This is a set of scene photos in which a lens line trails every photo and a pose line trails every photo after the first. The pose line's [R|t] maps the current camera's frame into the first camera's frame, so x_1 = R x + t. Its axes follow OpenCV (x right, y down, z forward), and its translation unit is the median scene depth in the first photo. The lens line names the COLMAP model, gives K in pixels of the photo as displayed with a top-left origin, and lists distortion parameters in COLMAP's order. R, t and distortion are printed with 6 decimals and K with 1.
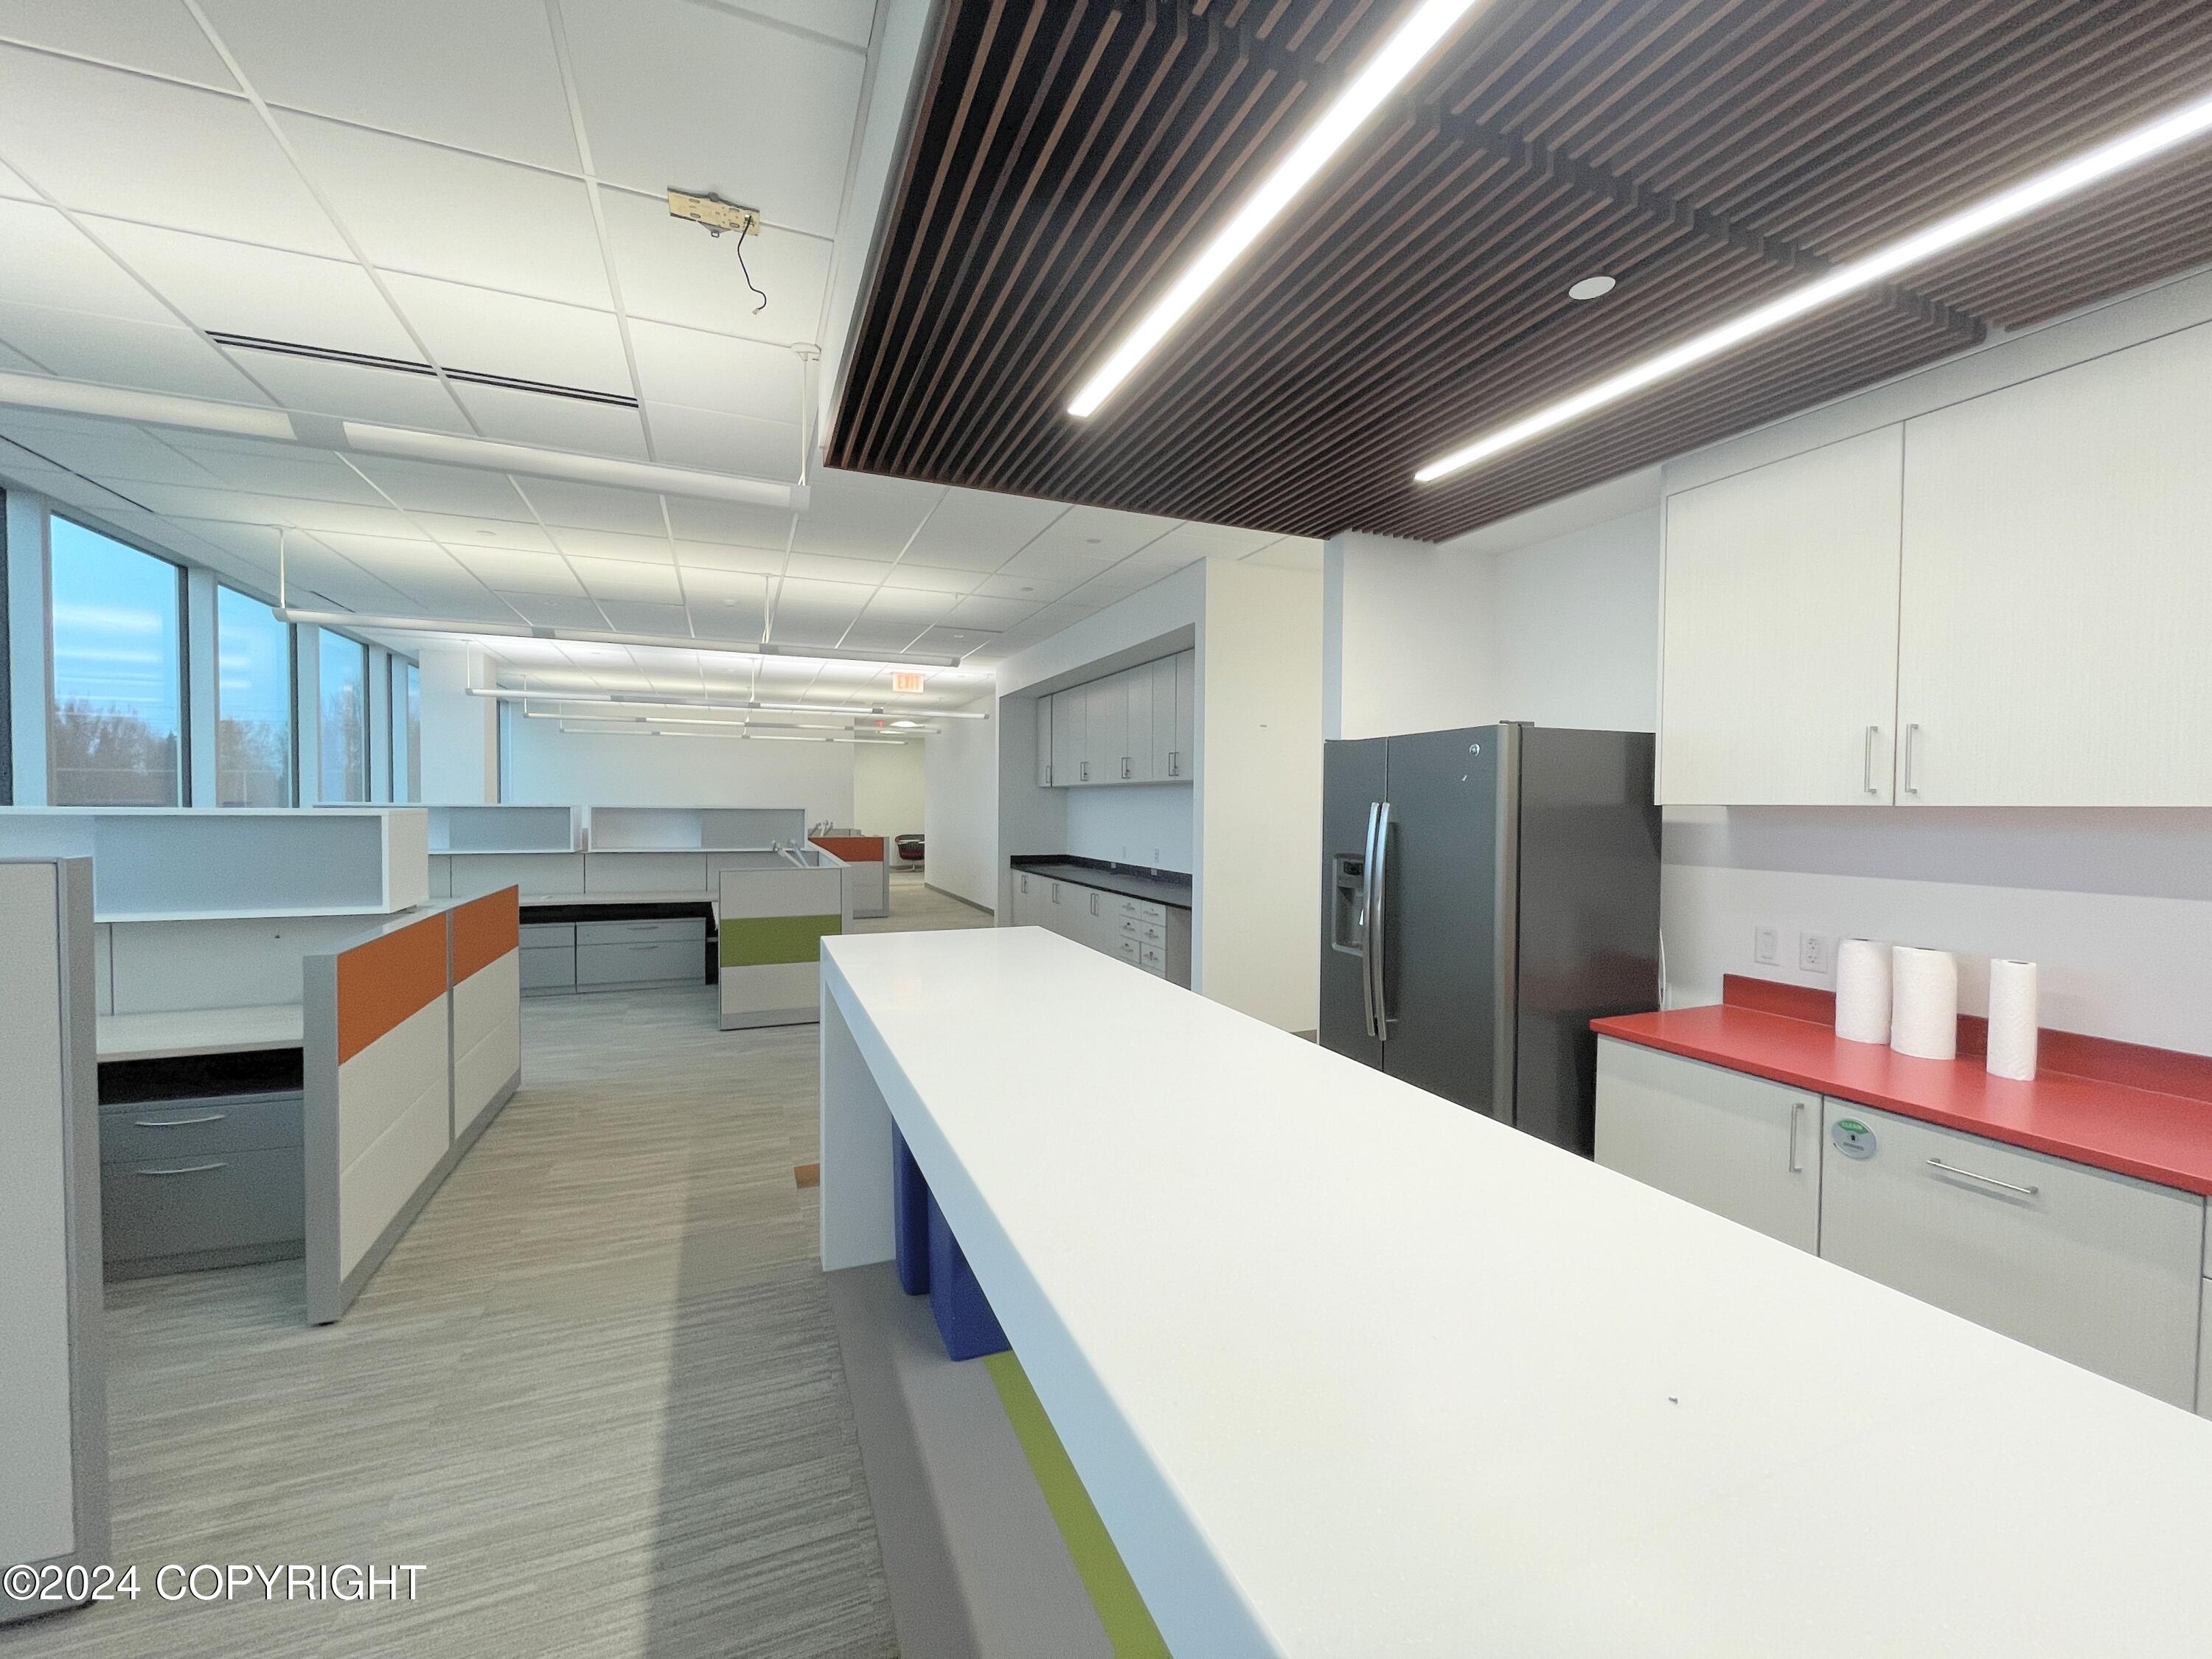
lens RADIAL K [[891.0, 0, 1081.2], [0, 891.0, 823.1], [0, 0, 1]] dist [0.000990, 0.000276]
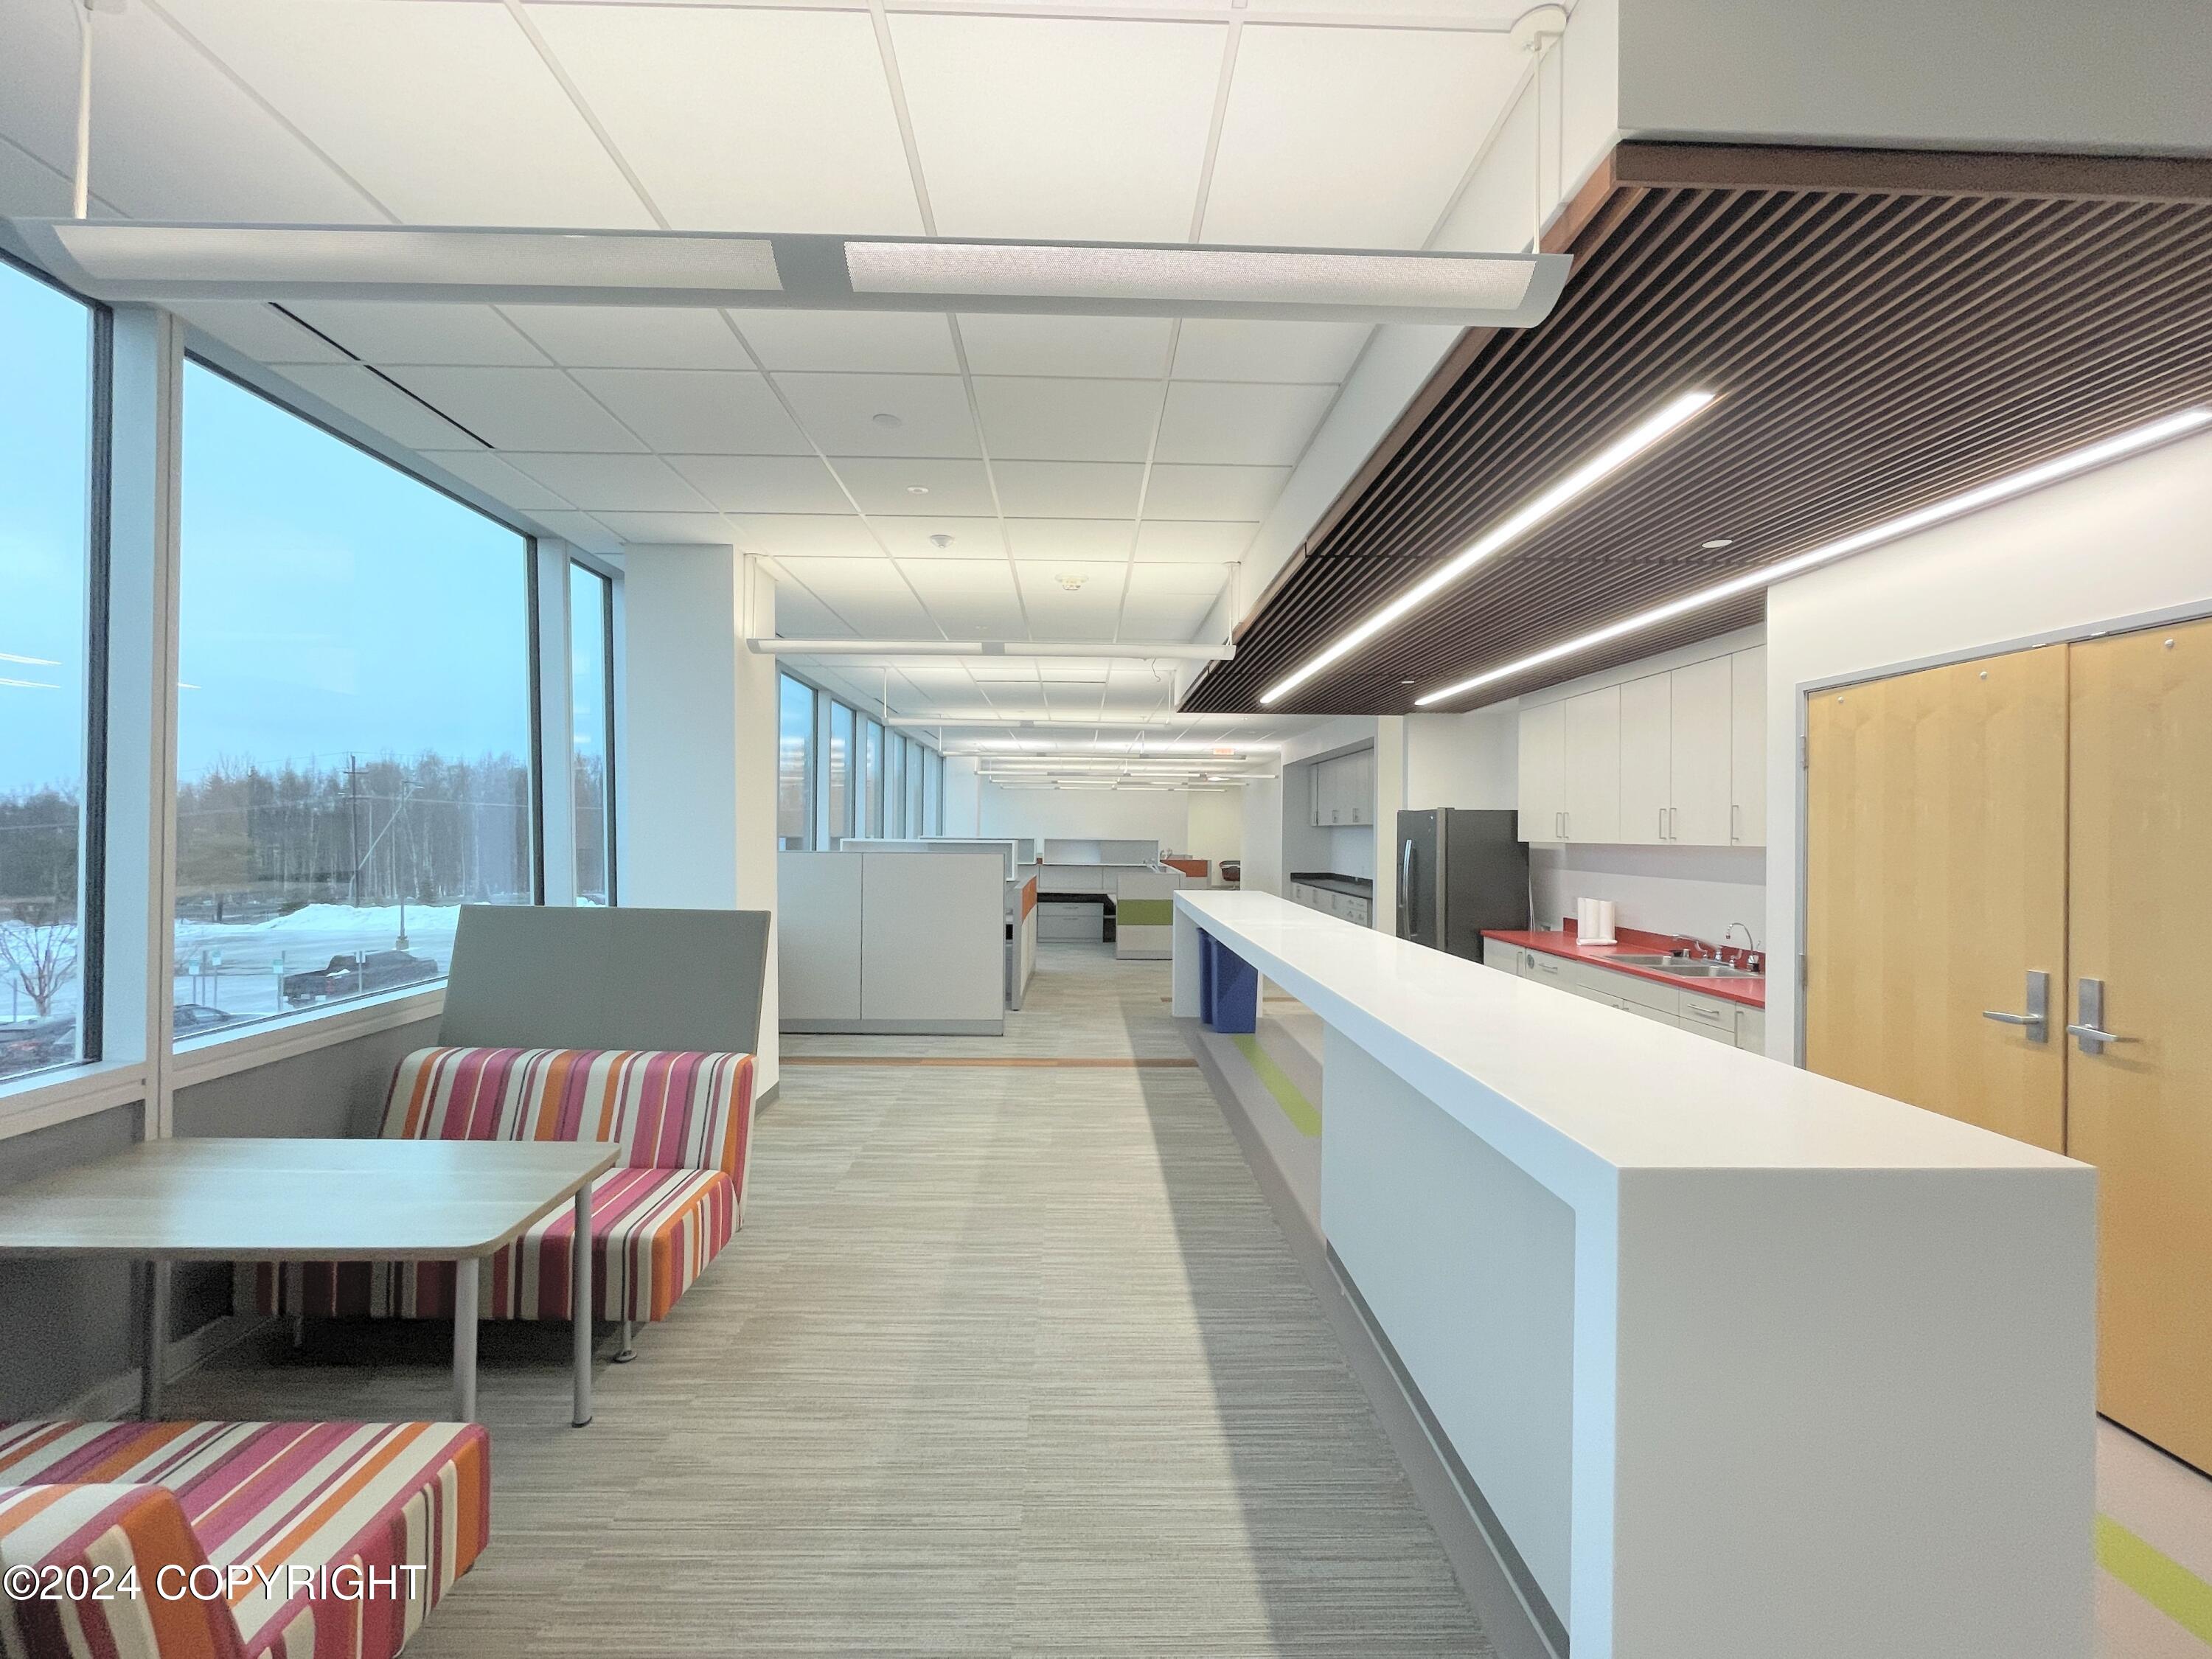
lens RADIAL K [[891.0, 0, 1081.2], [0, 891.0, 823.1], [0, 0, 1]] dist [0.000990, 0.000276]
pose [[0.932011, -0.003151, -0.362417, 0.199807], [-0.009388, 0.999417, -0.032830, 0.009297], [0.362309, 0.034001, 0.931438, -0.754715]]
